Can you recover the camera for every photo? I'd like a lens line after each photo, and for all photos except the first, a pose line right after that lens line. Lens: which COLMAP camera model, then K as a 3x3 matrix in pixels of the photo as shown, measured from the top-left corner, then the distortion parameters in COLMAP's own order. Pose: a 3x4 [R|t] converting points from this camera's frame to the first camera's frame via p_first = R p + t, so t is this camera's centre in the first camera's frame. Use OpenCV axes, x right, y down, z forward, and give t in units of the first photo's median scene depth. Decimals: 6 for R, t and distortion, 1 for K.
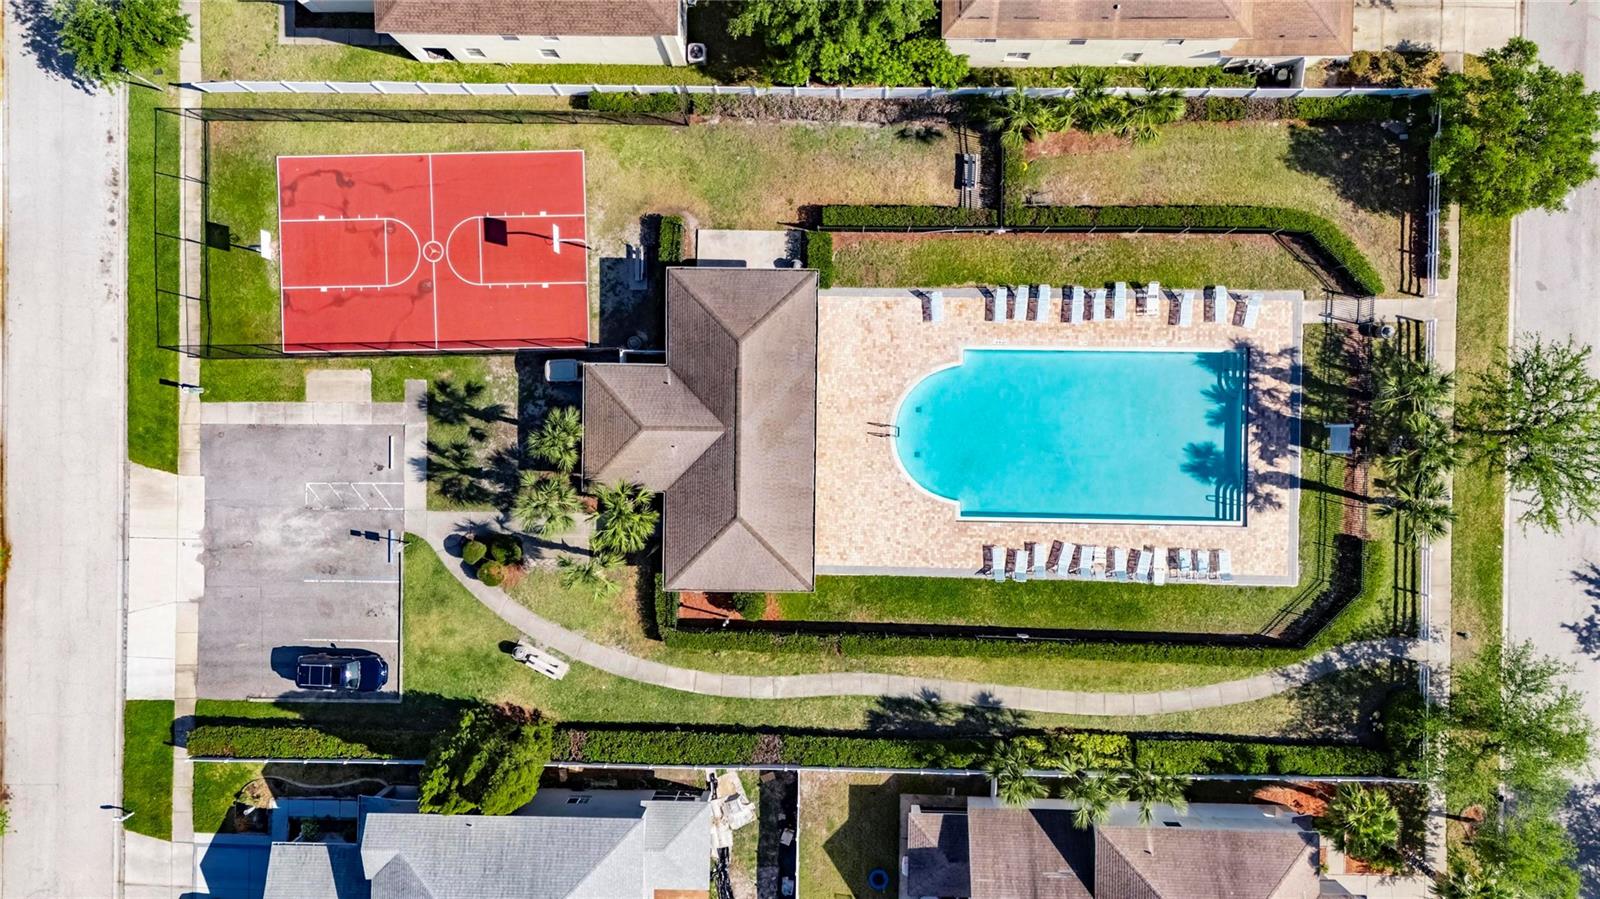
lens RADIAL K [[1199.2, 0, 808.4], [0, 1199.2, 449.2], [0, 0, 1]] dist [0.095956, -0.115853]
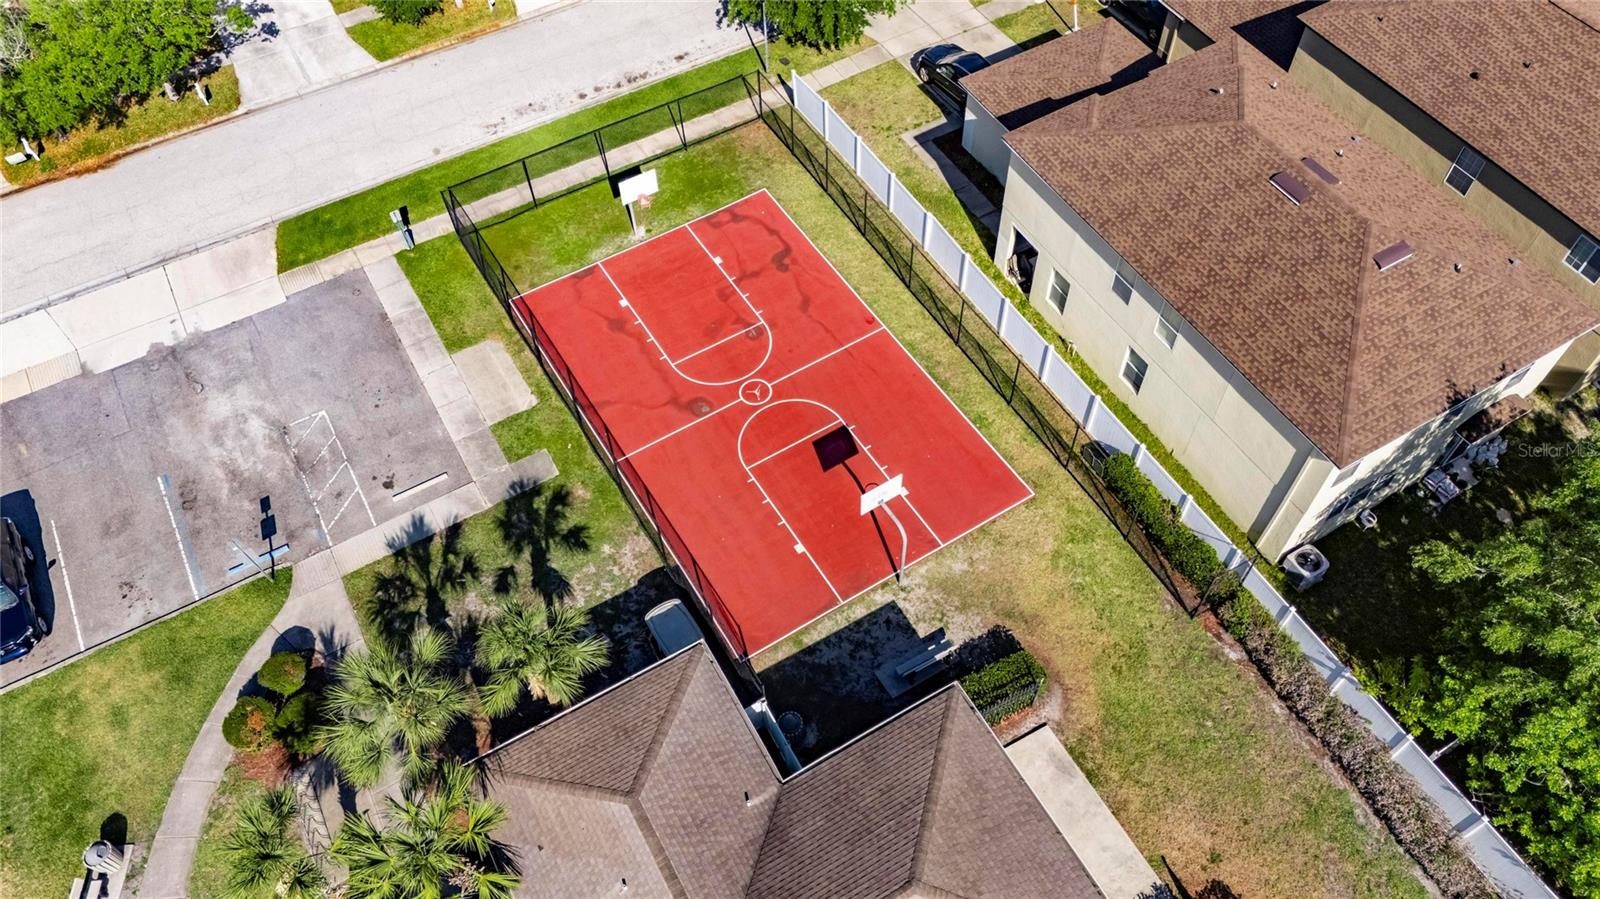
lens RADIAL K [[1171.5, 0, 808.6], [0, 1171.5, 450.5], [0, 0, 1]] dist [0.089368, -0.095857]
pose [[0.509967, 0.714374, -0.479170, 0.012954], [-0.860194, 0.423562, -0.284009, -0.003787], [0.000070, 0.557014, 0.830503, 0.524336]]
